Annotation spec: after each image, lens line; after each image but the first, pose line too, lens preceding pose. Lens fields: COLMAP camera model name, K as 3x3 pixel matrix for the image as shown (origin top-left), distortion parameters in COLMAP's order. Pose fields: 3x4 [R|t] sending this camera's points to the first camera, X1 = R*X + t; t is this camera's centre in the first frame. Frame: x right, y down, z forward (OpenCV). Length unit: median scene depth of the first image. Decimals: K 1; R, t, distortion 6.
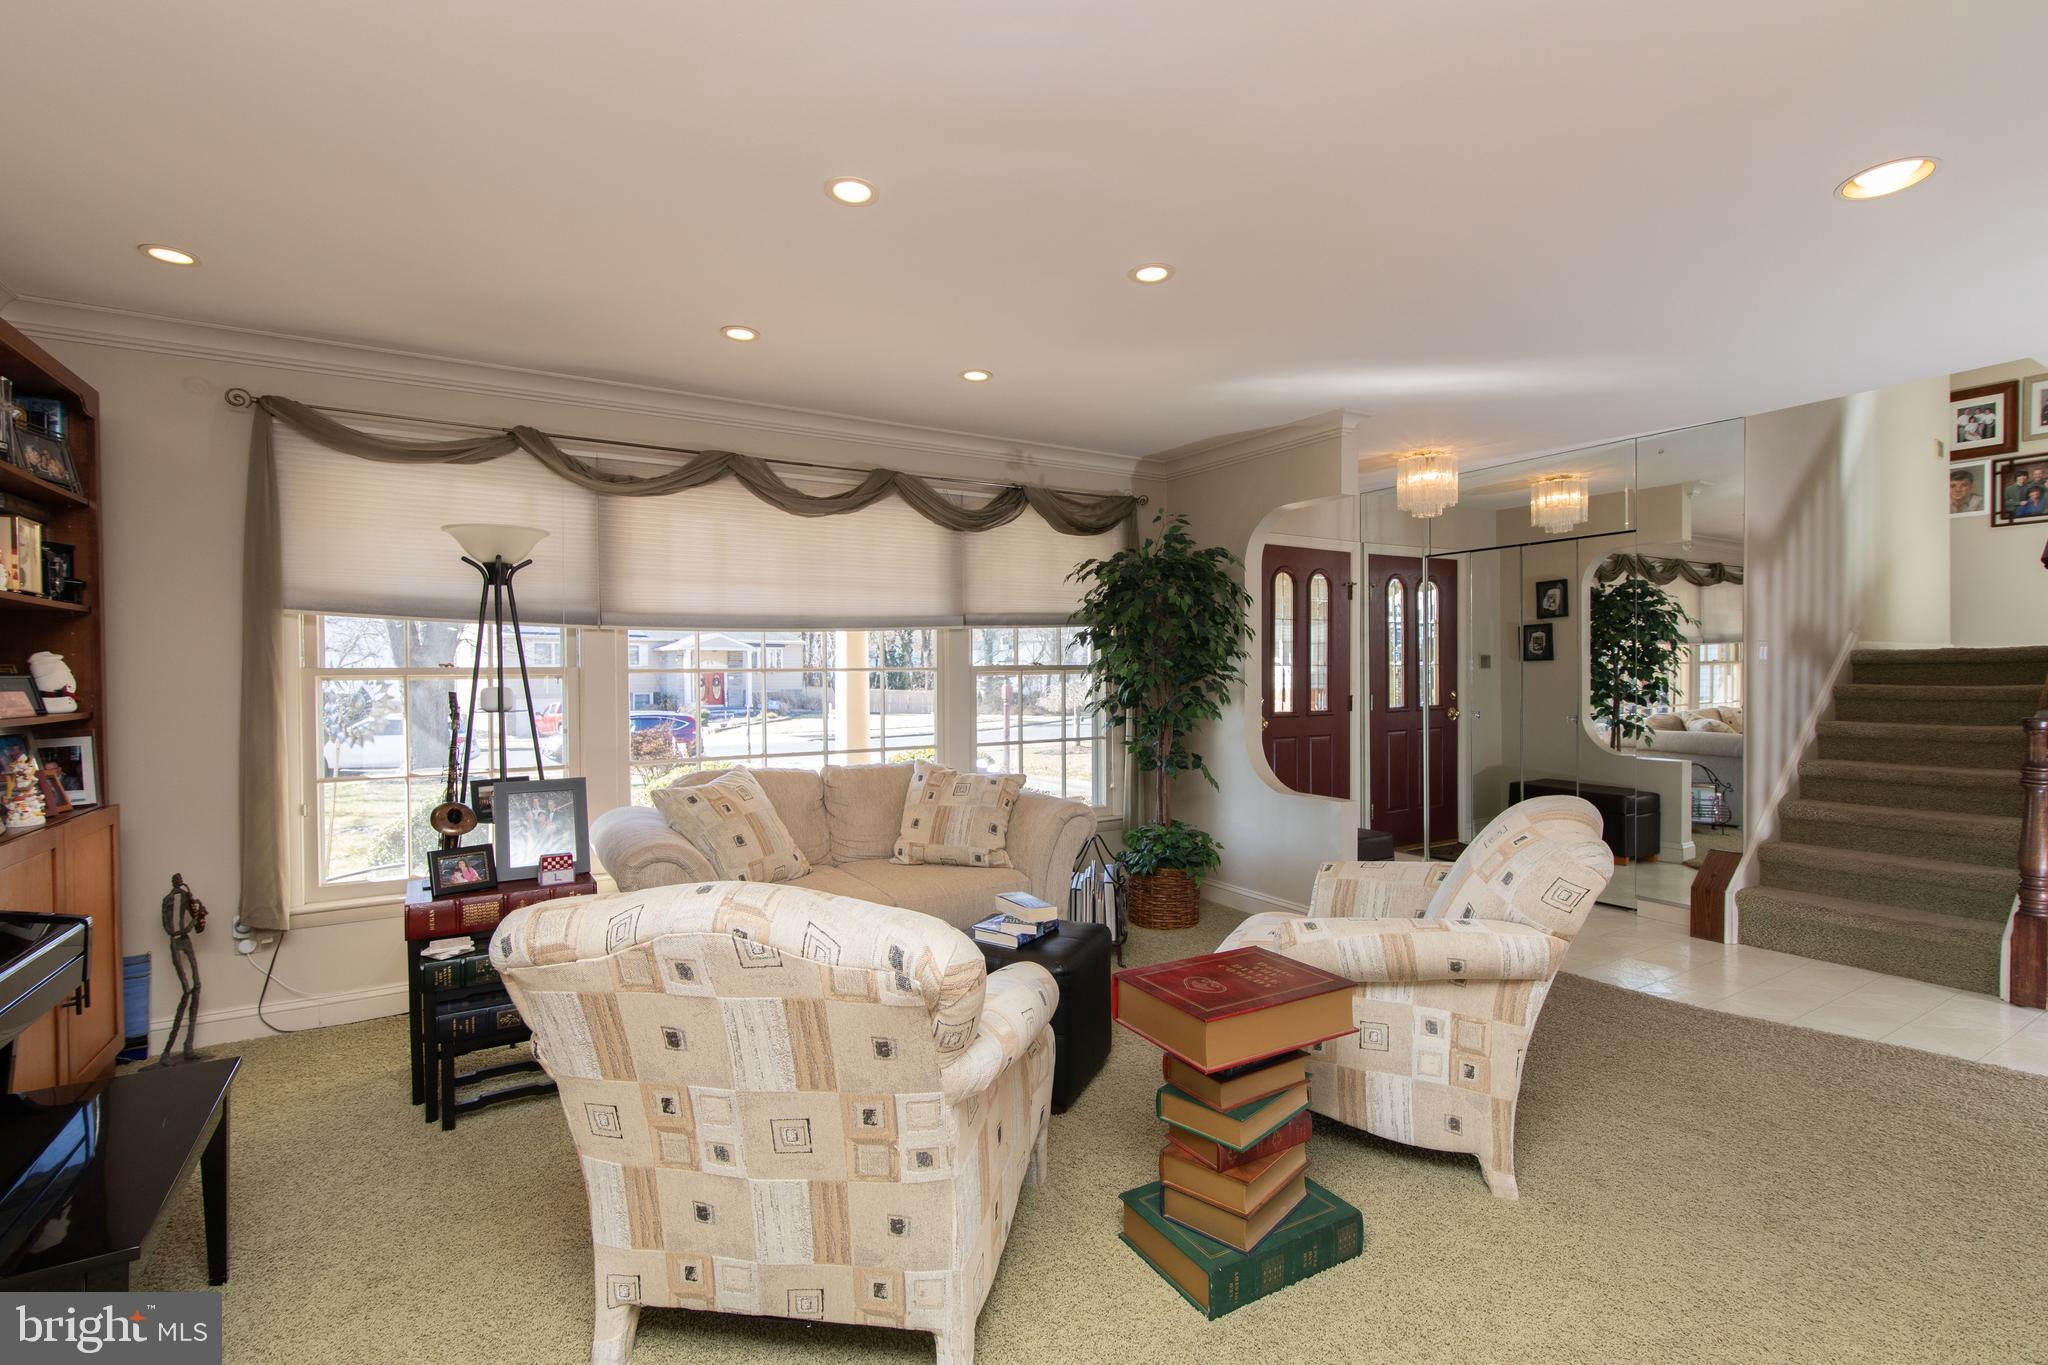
lens RADIAL K [[934.4, 0, 1019.1], [0, 934.4, 681.4], [0, 0, 1]] dist [-0.003525, -0.000546]
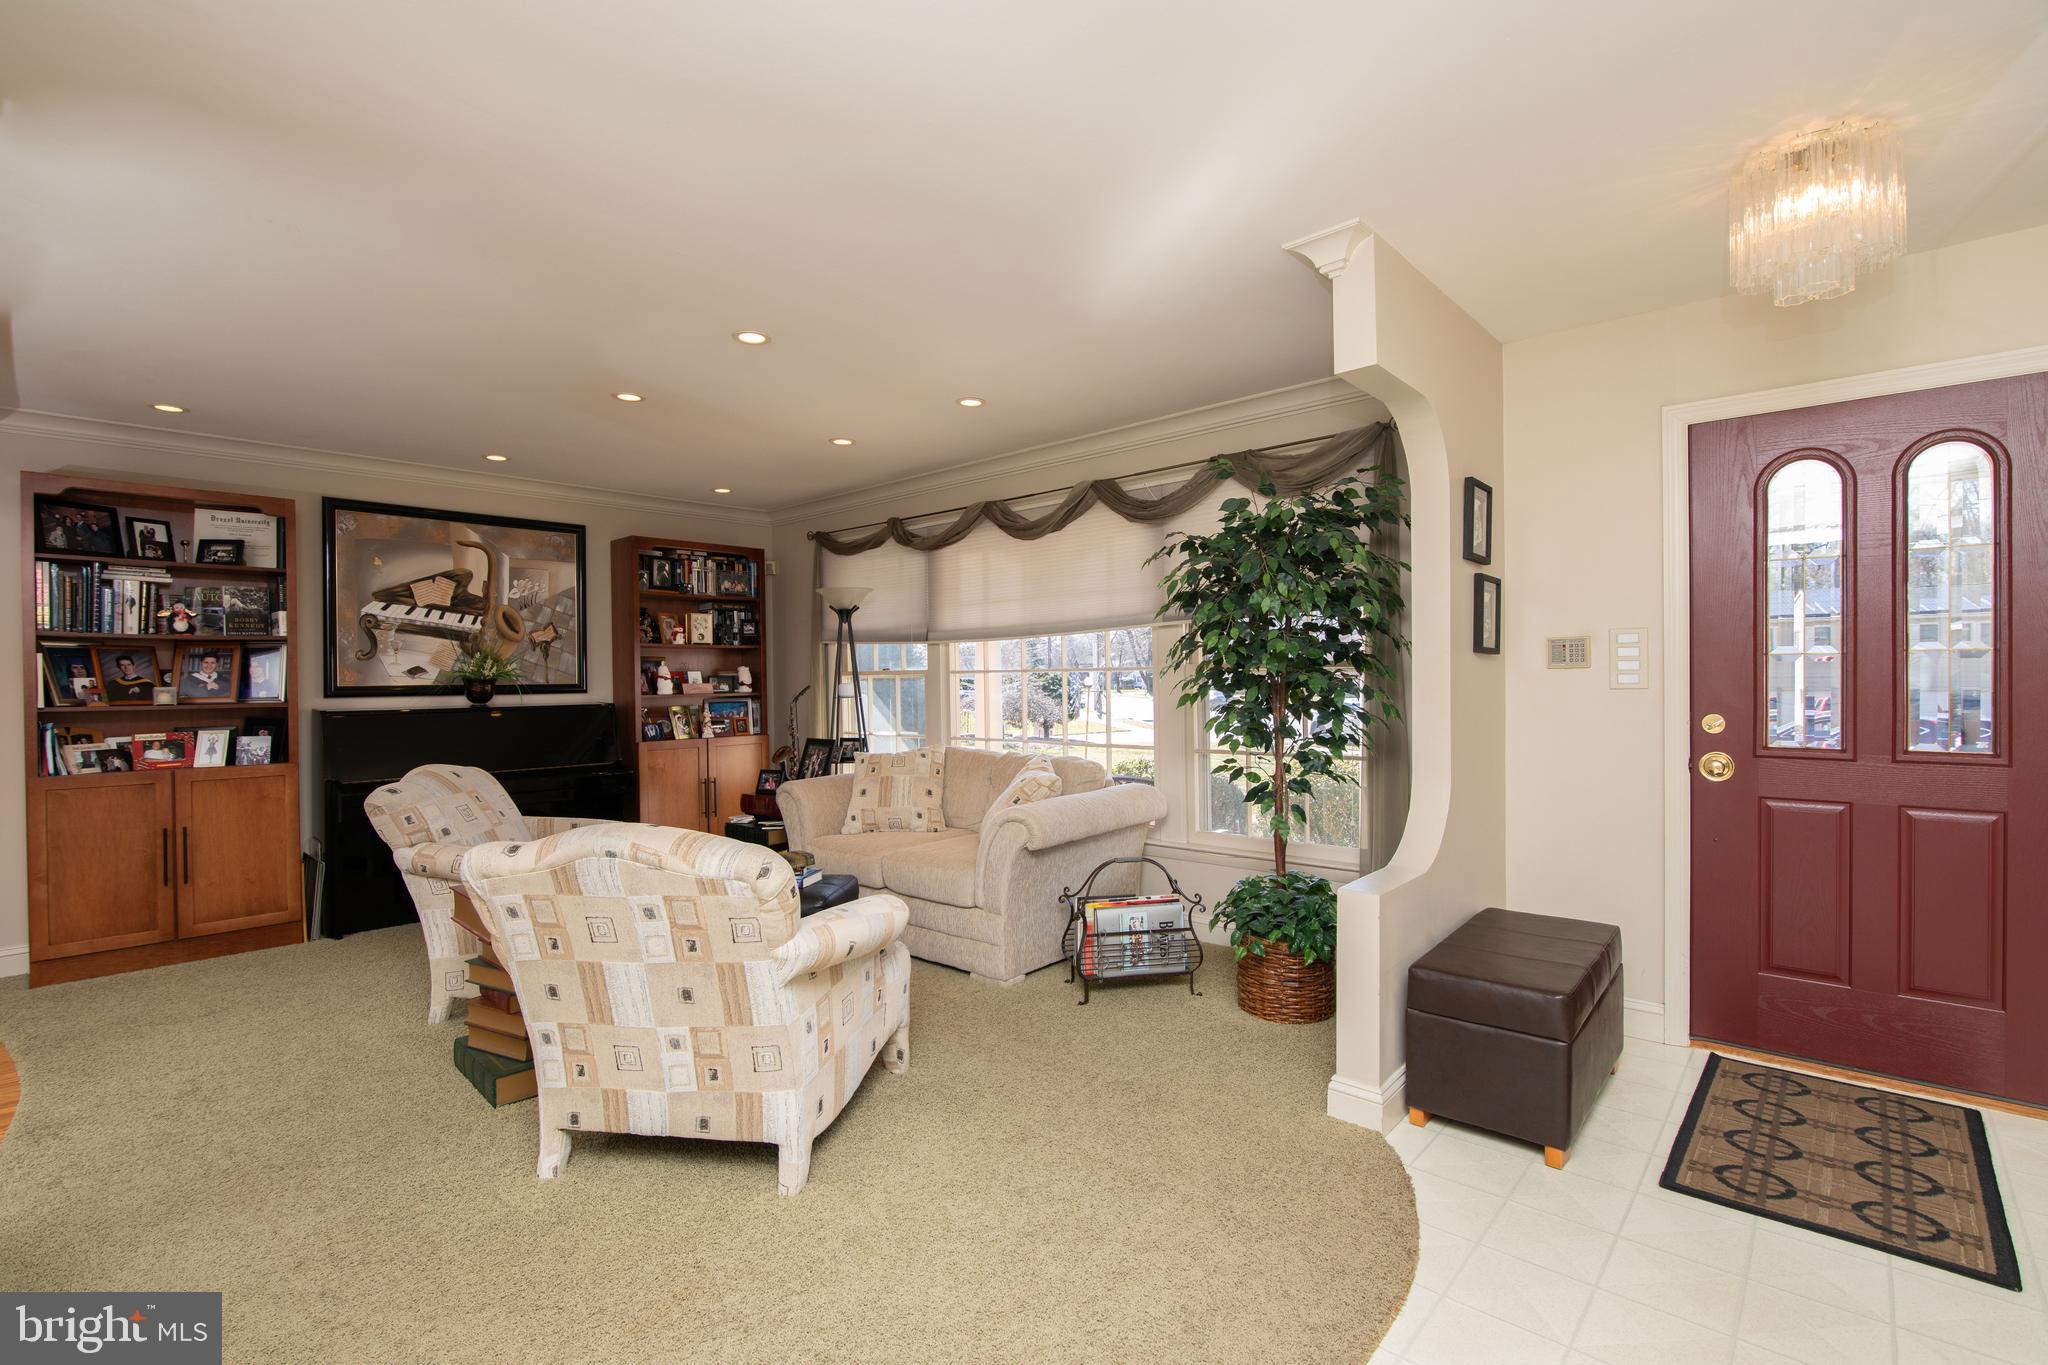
lens RADIAL K [[927.8, 0, 1024.0], [0, 927.8, 682.5], [0, 0, 1]] dist [-0.019219, -0.000464]
pose [[0.279913, 0.013849, -0.959925, 0.960649], [0.003182, 0.999877, 0.015353, -0.017308], [0.960020, -0.007352, 0.279835, 0.718236]]
